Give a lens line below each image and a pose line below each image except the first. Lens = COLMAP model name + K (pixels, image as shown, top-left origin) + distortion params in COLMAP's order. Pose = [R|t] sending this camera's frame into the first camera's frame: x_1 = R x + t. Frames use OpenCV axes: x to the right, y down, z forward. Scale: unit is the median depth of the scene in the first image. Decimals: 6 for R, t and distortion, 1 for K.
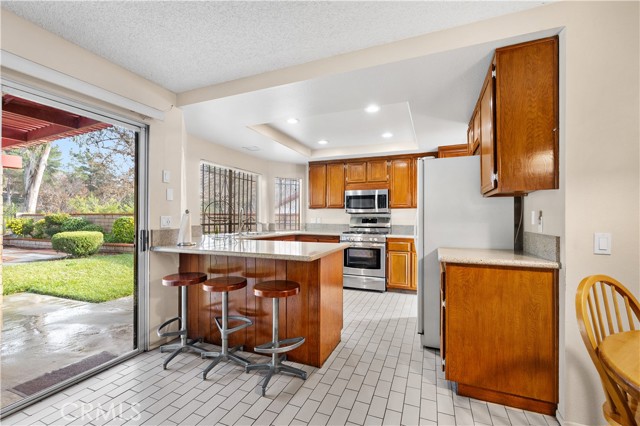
lens RADIAL K [[271.8, 0, 321.2], [0, 271.8, 218.6], [0, 0, 1]] dist [0.000556, 0.000581]
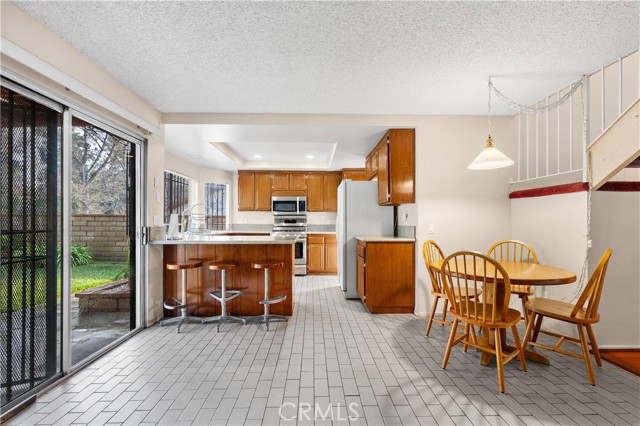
lens RADIAL K [[271.8, 0, 320.0], [0, 271.8, 223.1], [0, 0, 1]] dist [0.000556, 0.000581]
pose [[0.913419, -0.004415, 0.406996, -0.243806], [0.002629, 0.999984, 0.004948, 0.012034], [-0.407011, -0.003449, 0.913417, -0.230451]]
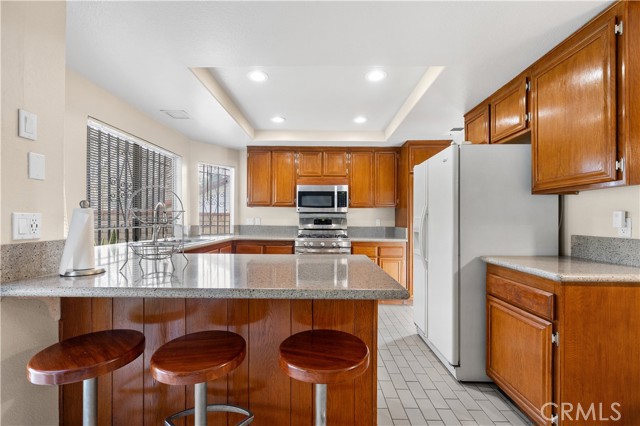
lens RADIAL K [[271.8, 0, 316.6], [0, 271.8, 221.6], [0, 0, 1]] dist [0.000556, 0.000581]
pose [[0.931697, 0.000057, 0.363237, -0.177081], [-0.003406, 0.999957, 0.008580, -0.000329], [-0.363221, -0.009231, 0.931657, 0.250148]]
